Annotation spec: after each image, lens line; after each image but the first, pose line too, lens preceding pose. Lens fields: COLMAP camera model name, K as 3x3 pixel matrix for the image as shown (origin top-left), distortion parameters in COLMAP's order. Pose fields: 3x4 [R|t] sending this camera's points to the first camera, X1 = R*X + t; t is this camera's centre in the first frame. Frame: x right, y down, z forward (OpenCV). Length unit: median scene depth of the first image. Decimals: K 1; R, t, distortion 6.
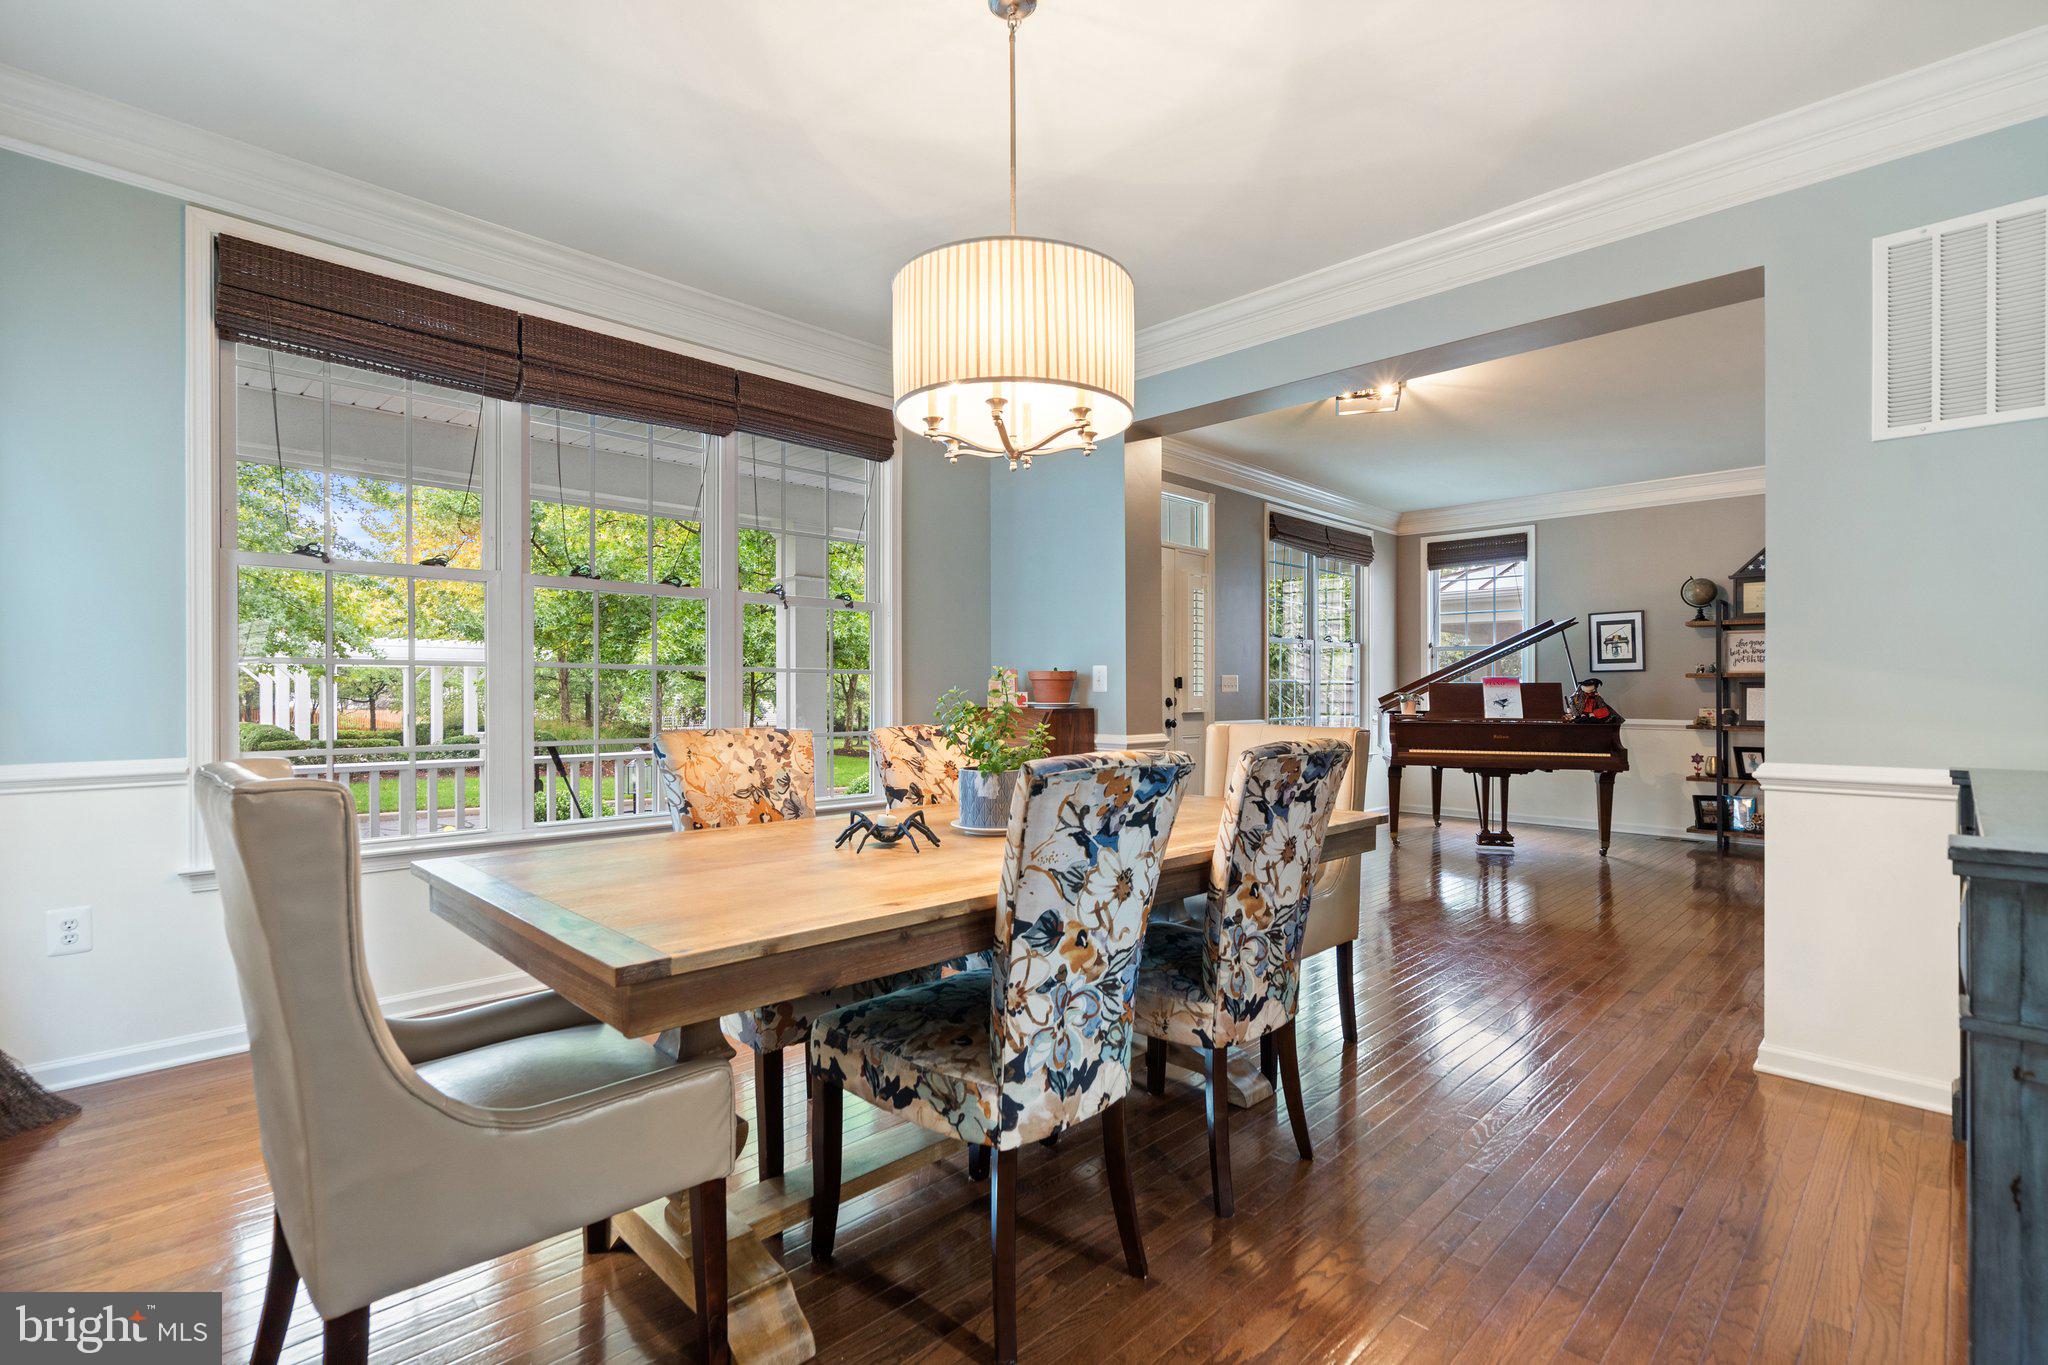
lens RADIAL K [[941.6, 0, 1039.0], [0, 941.6, 689.0], [0, 0, 1]] dist [-0.003956, 0.000129]
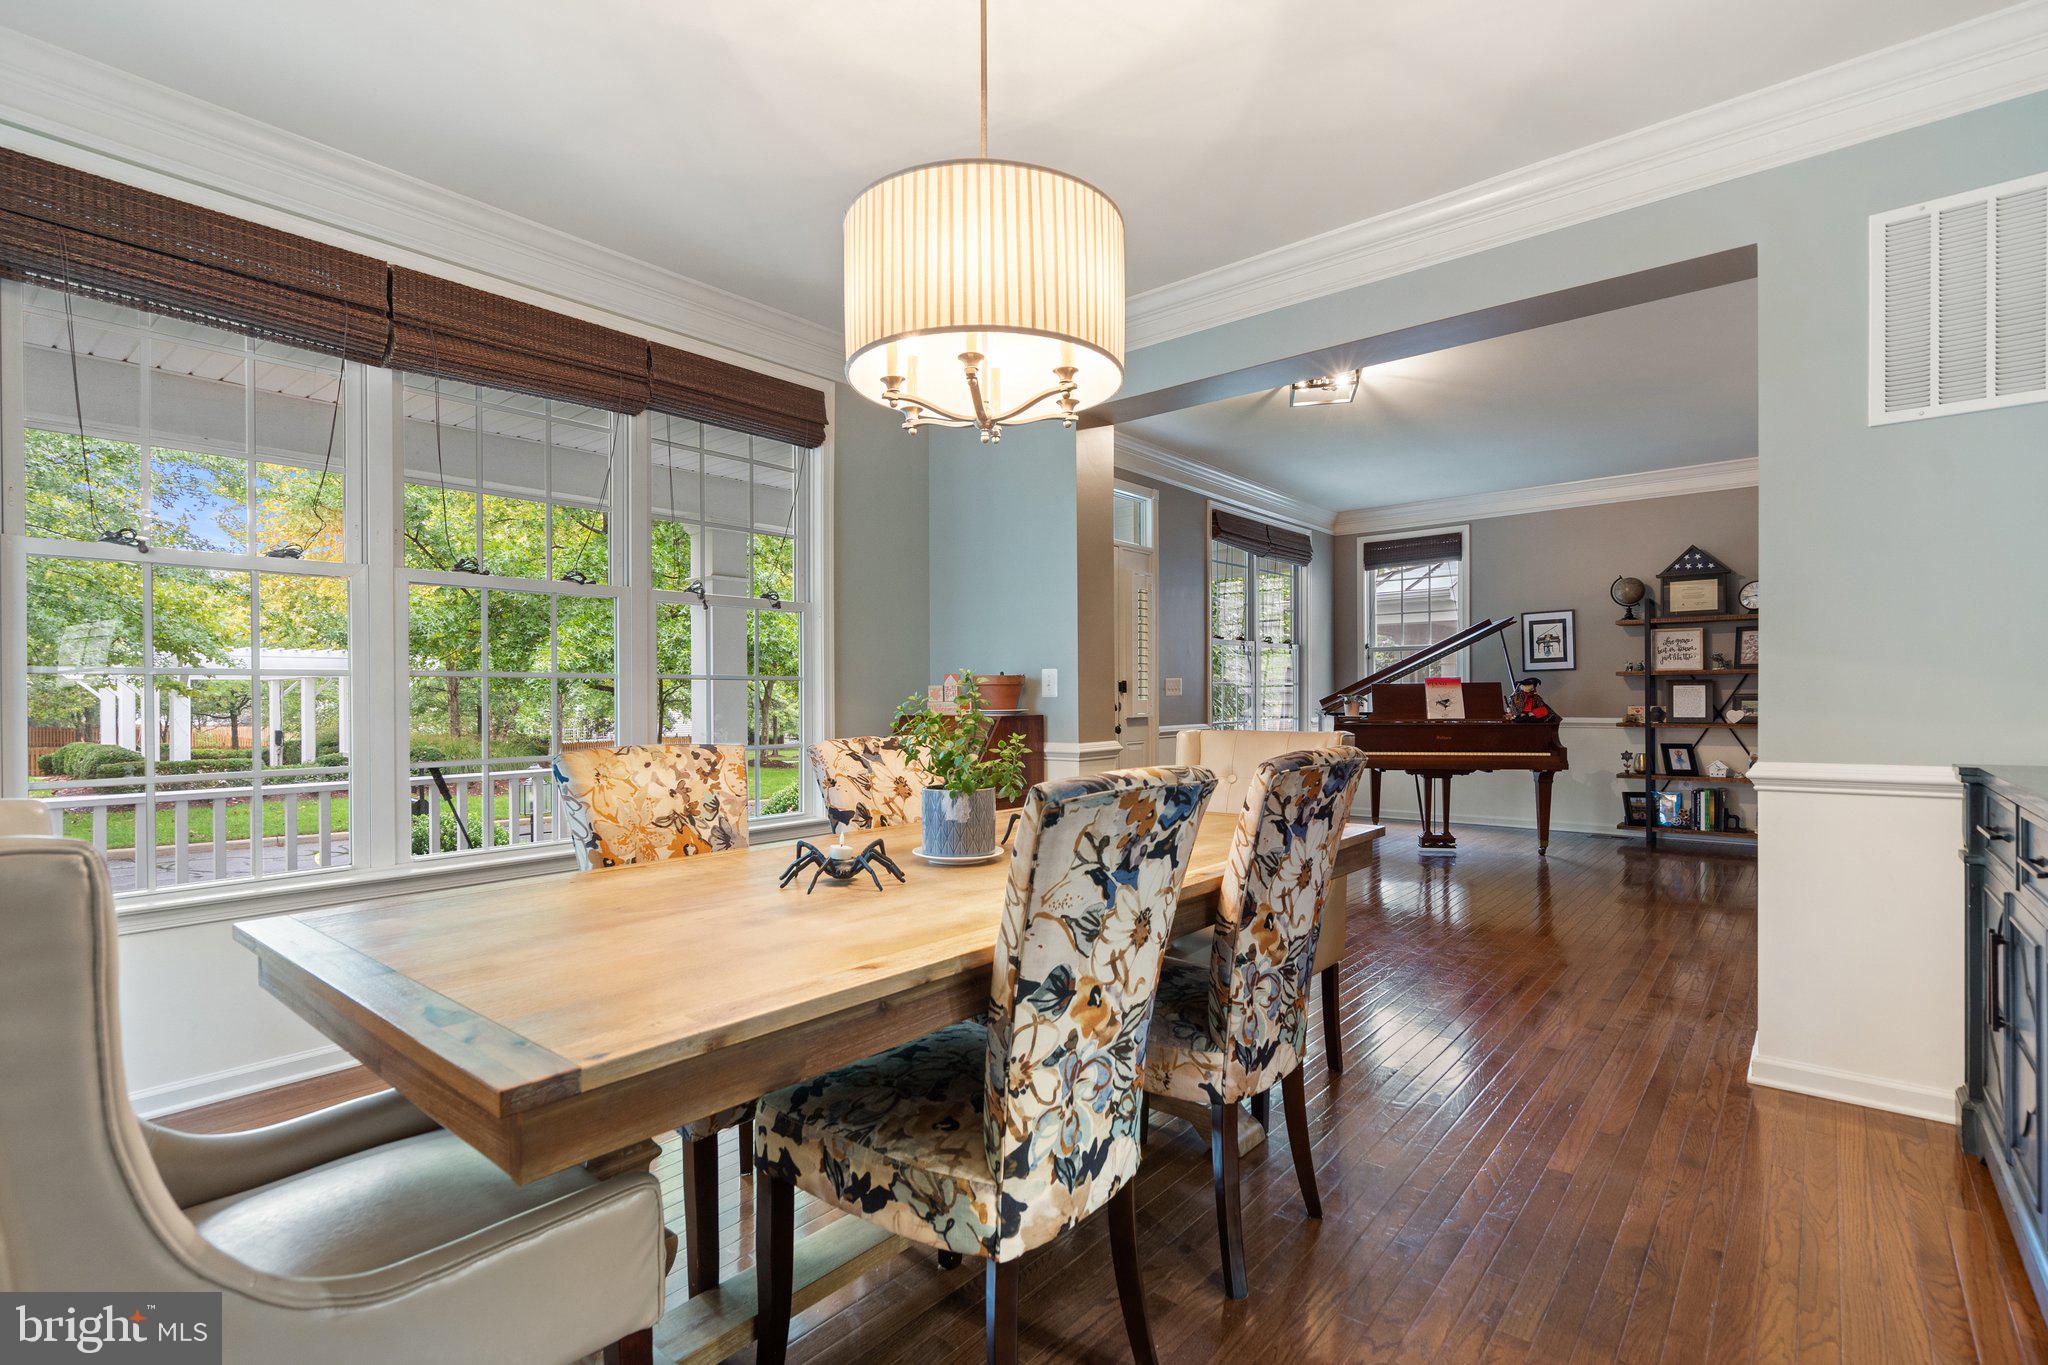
lens RADIAL K [[941.6, 0, 1035.9], [0, 941.6, 679.4], [0, 0, 1]] dist [-0.003956, 0.000129]
pose [[0.996296, -0.010657, 0.085325, -0.038818], [0.012031, 0.999806, -0.015607, 0.000056], [-0.085142, 0.016576, 0.996231, 0.094707]]
